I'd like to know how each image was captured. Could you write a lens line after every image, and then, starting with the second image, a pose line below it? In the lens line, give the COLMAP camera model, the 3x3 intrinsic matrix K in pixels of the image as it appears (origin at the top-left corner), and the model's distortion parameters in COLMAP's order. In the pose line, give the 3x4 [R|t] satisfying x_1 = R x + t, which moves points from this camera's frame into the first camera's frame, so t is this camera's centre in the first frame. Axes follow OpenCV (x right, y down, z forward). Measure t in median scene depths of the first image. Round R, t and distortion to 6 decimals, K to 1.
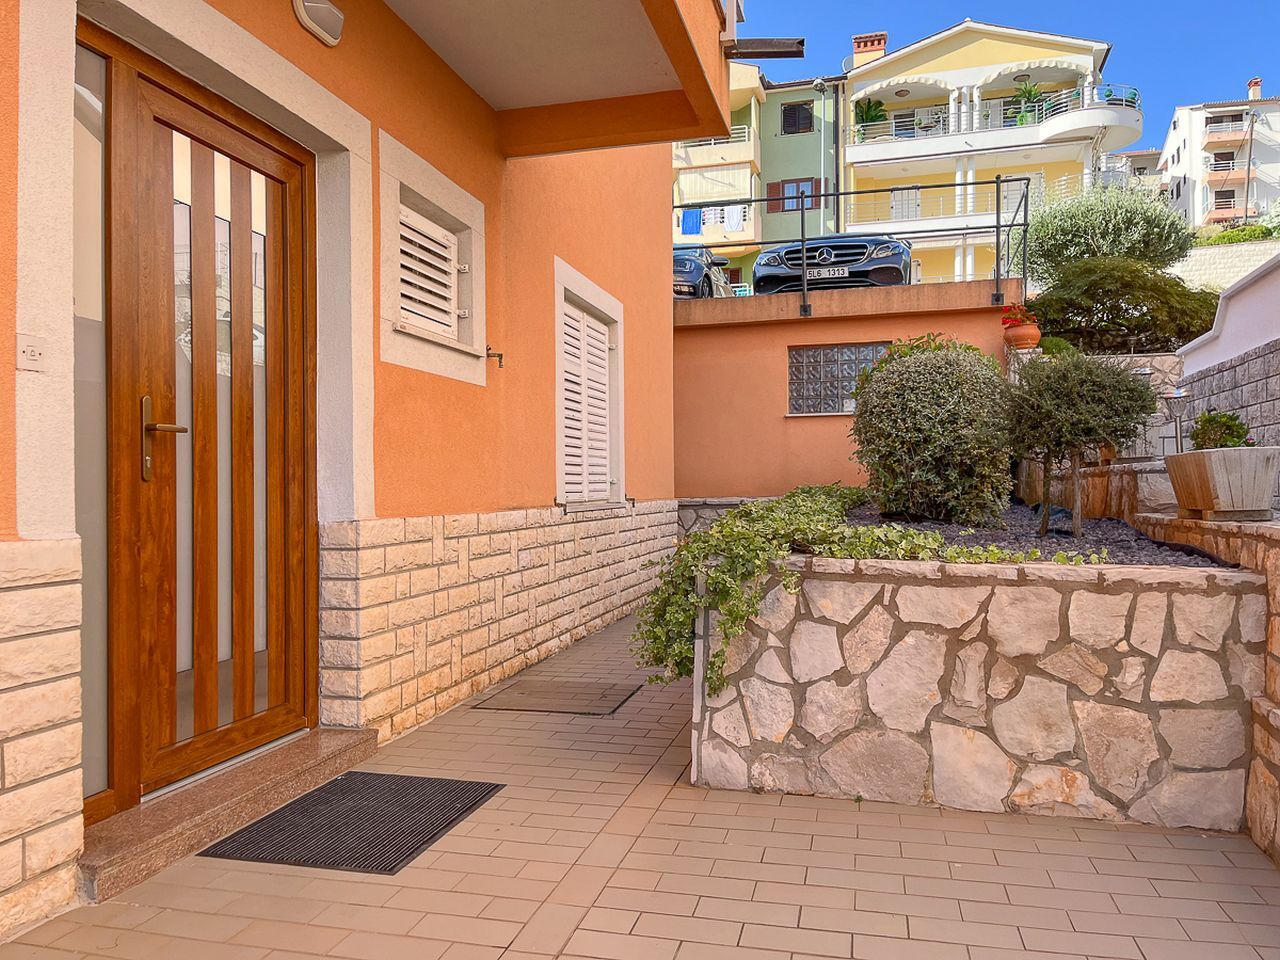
lens RADIAL K [[966.8, 0, 636.3], [0, 966.8, 485.4], [0, 0, 1]] dist [0.040824, -0.053545]
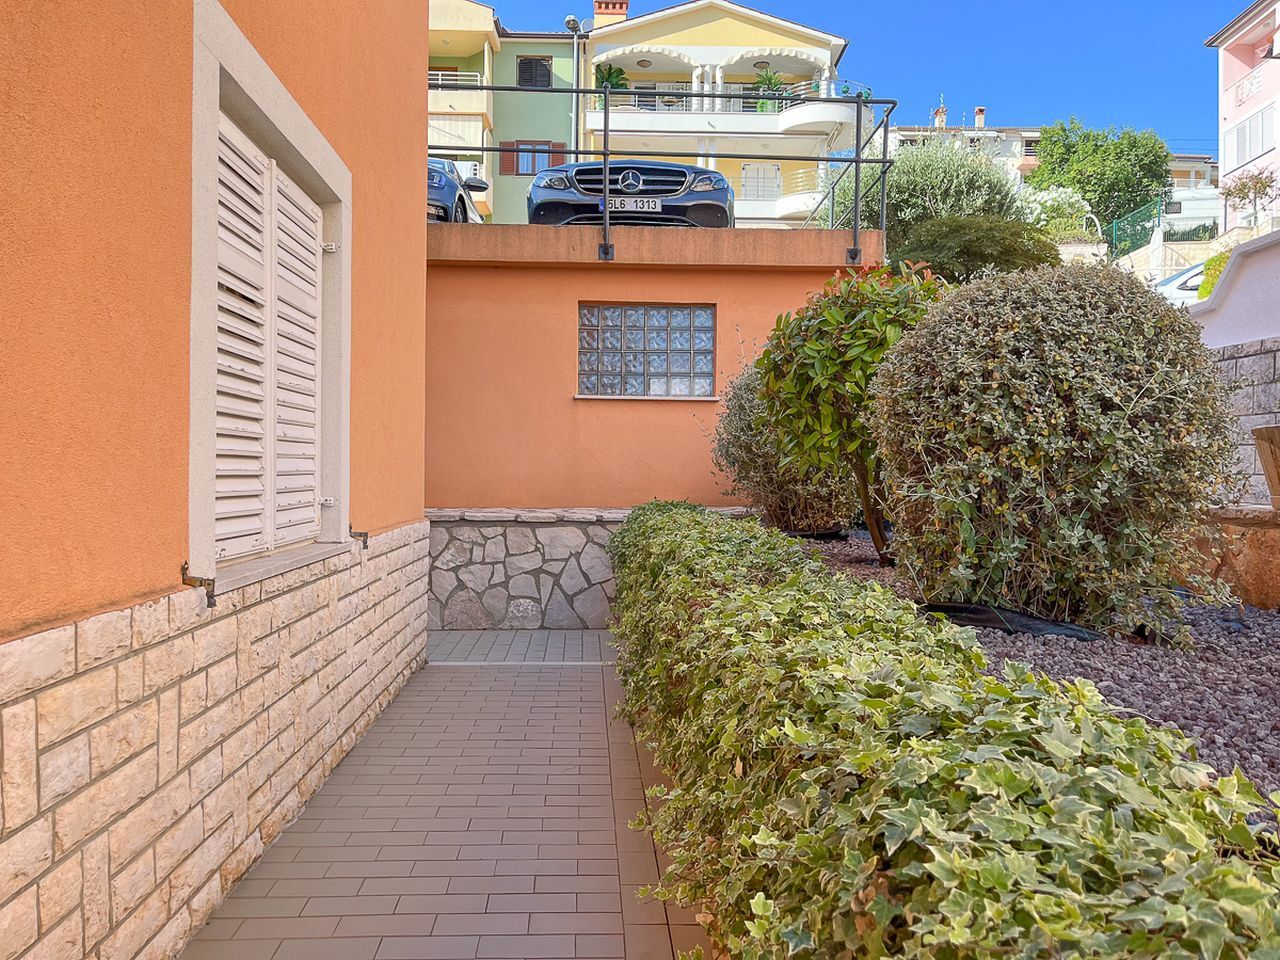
lens RADIAL K [[966.8, 0, 643.3], [0, 966.8, 481.1], [0, 0, 1]] dist [0.040824, -0.053545]
pose [[0.954018, 0.017235, 0.299254, -0.011845], [-0.020767, 0.999747, 0.008627, -0.015931], [-0.299030, -0.014445, 0.954134, 0.290391]]
